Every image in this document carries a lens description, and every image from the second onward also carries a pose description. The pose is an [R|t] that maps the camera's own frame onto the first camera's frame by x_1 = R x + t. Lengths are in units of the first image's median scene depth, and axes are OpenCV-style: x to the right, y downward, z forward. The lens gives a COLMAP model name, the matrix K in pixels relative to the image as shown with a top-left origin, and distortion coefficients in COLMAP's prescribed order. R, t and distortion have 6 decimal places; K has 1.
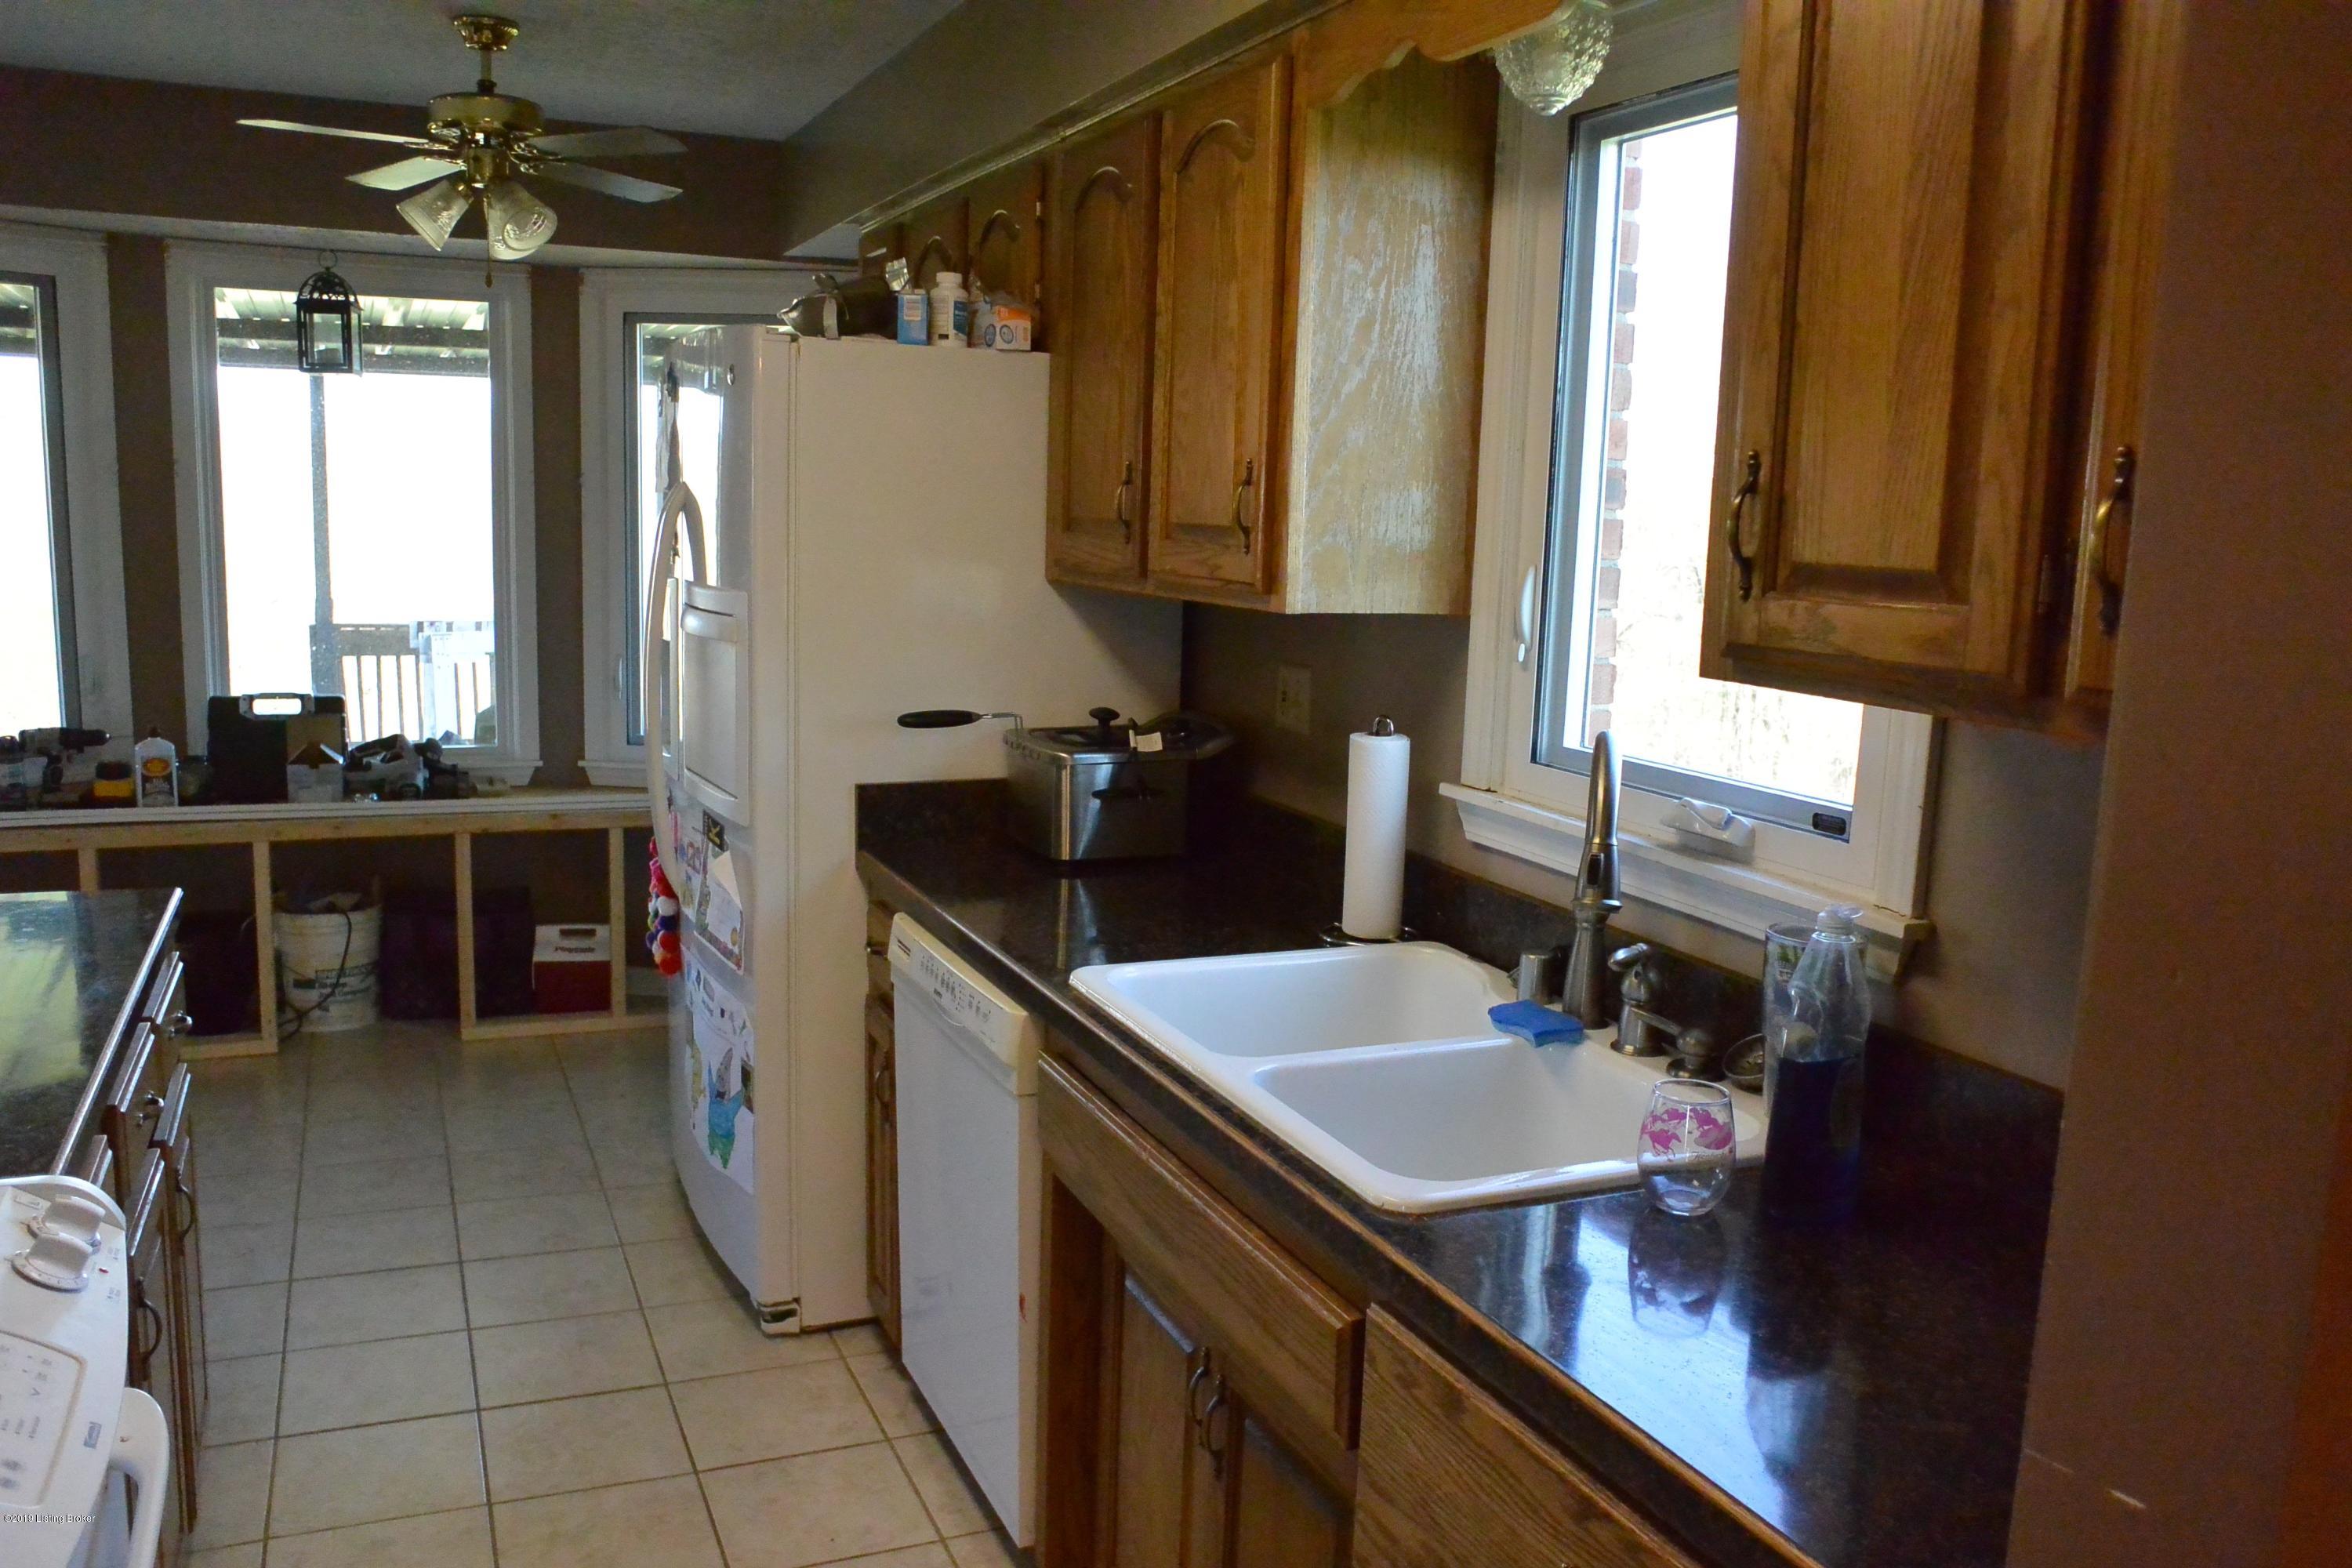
lens RADIAL K [[1858.6, 0, 1161.9], [0, 1858.6, 788.8], [0, 0, 1]] dist [-0.075579, 0.062048]
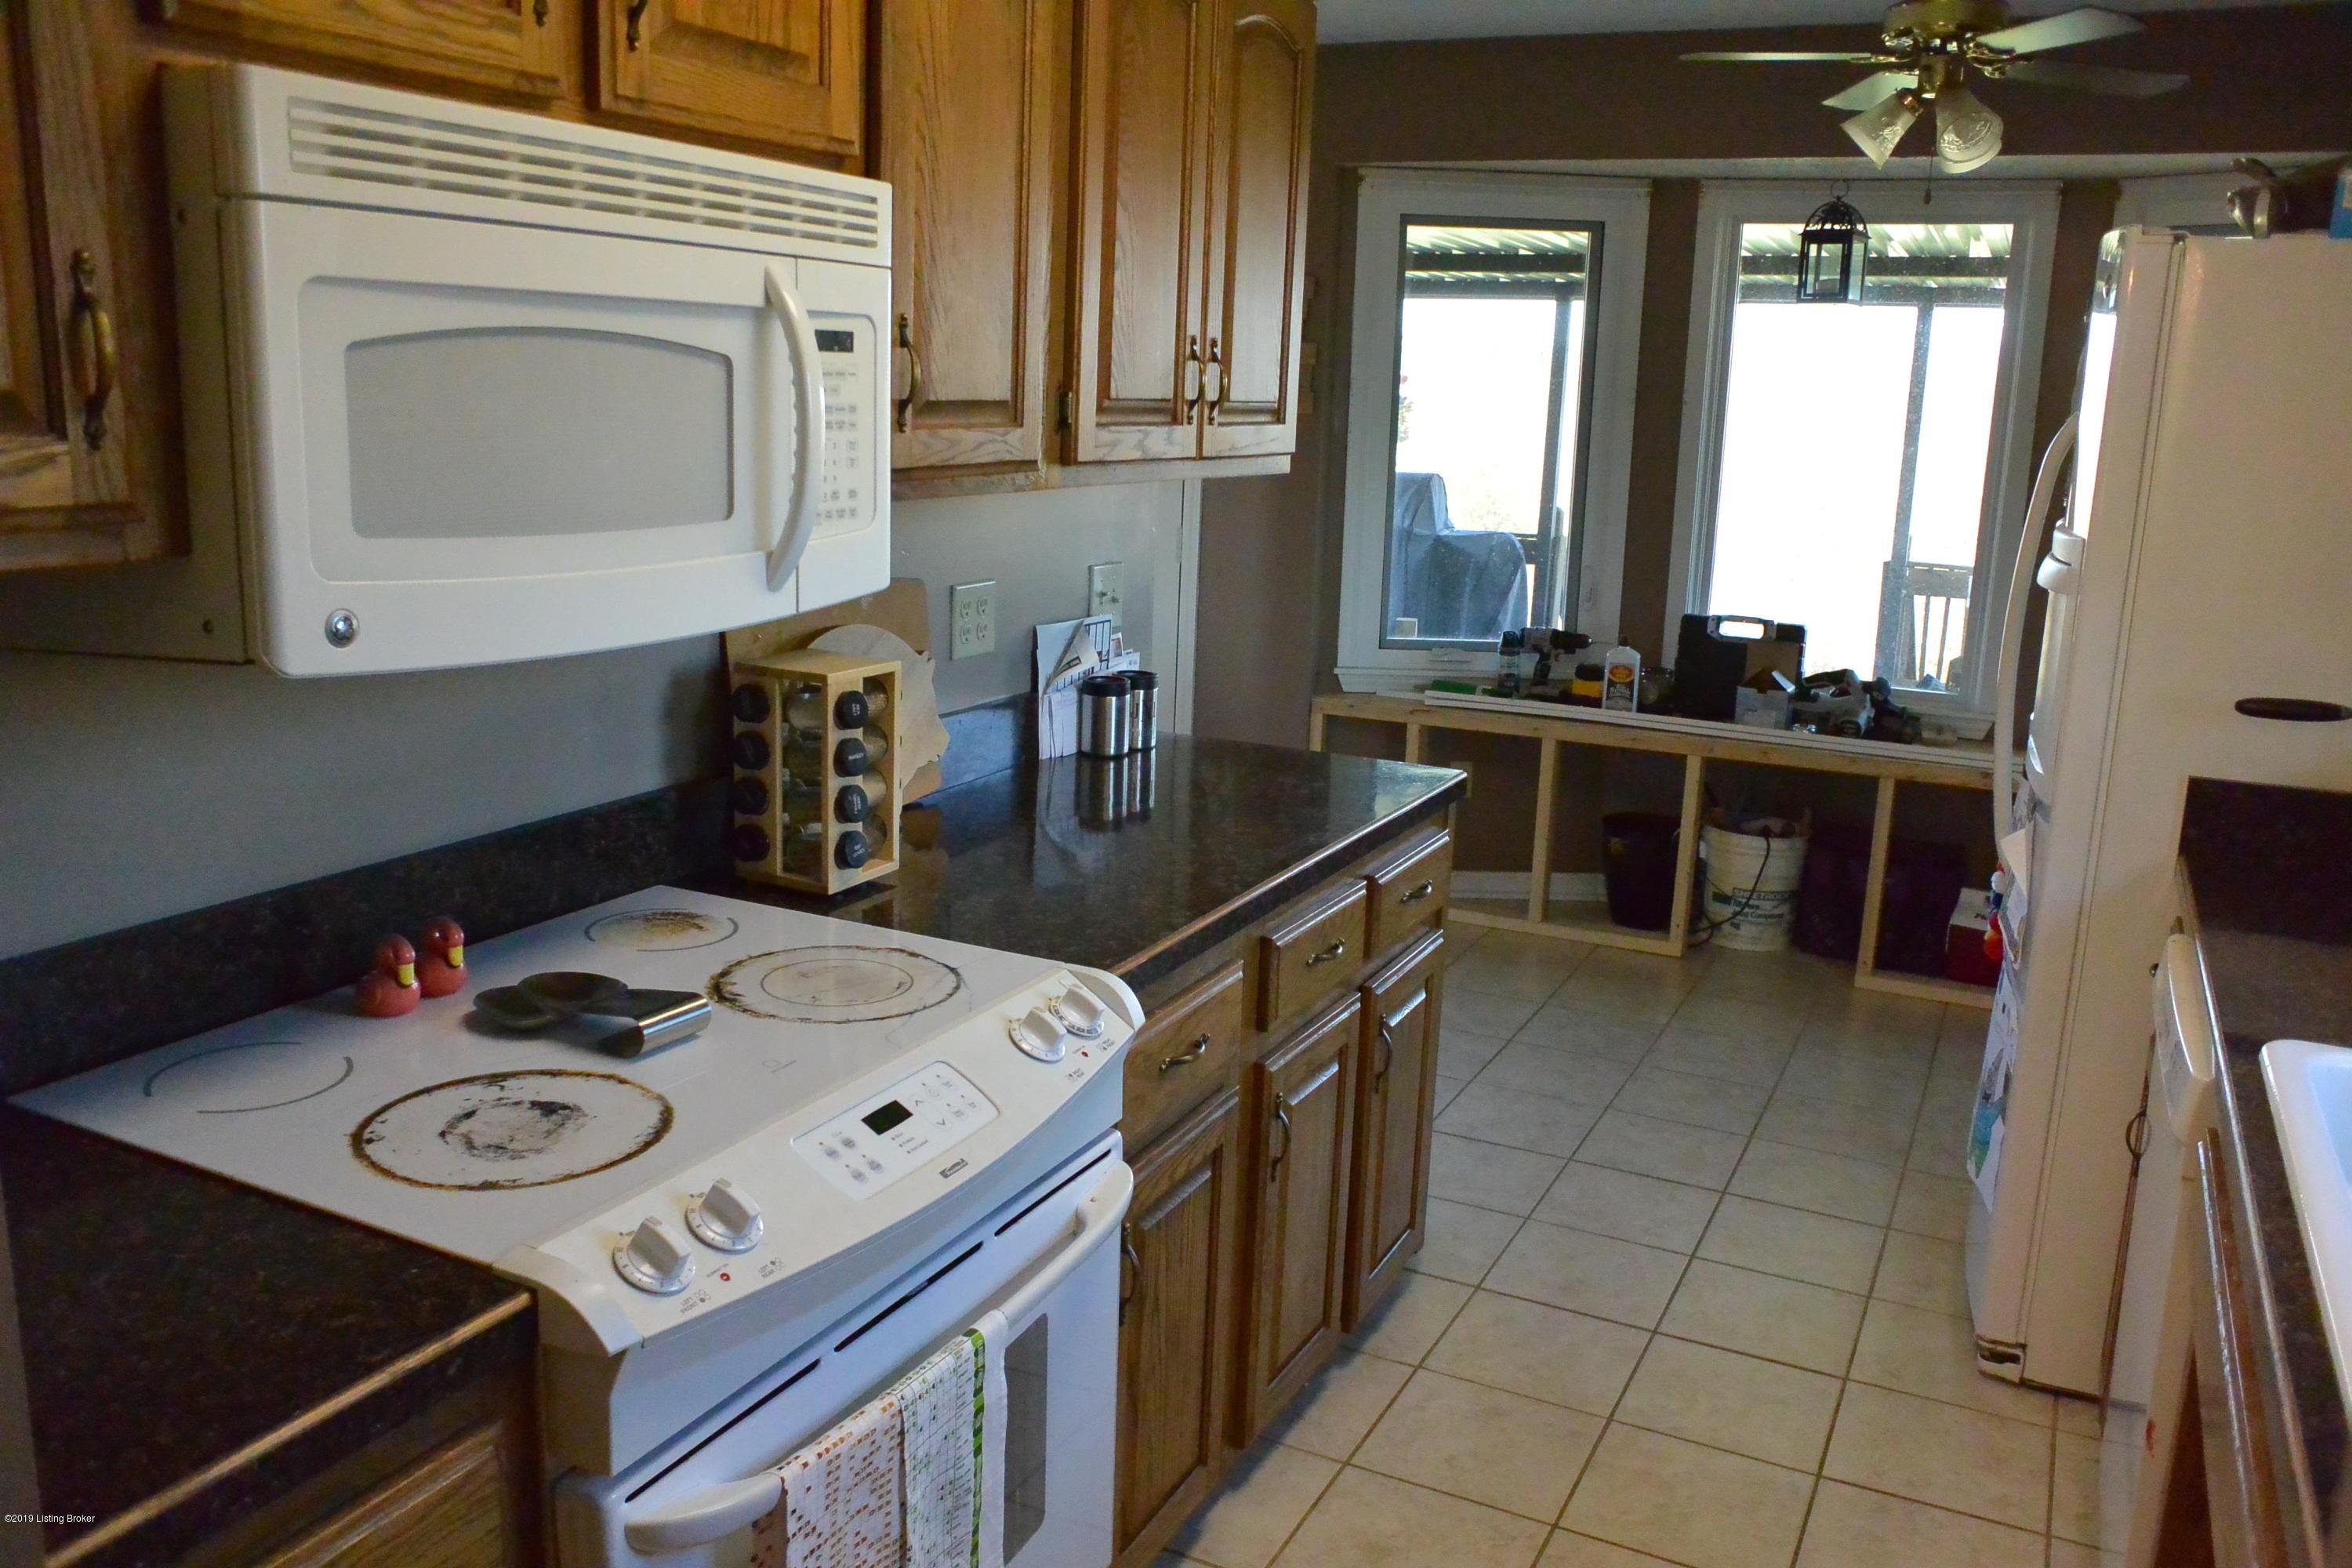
lens RADIAL K [[1858.6, 0, 1161.9], [0, 1858.6, 788.8], [0, 0, 1]] dist [-0.075579, 0.062048]
pose [[0.648204, 0.154035, -0.745725, 0.097985], [-0.132148, 0.987222, 0.089051, -0.005898], [0.749912, 0.040823, 0.660276, 0.071906]]
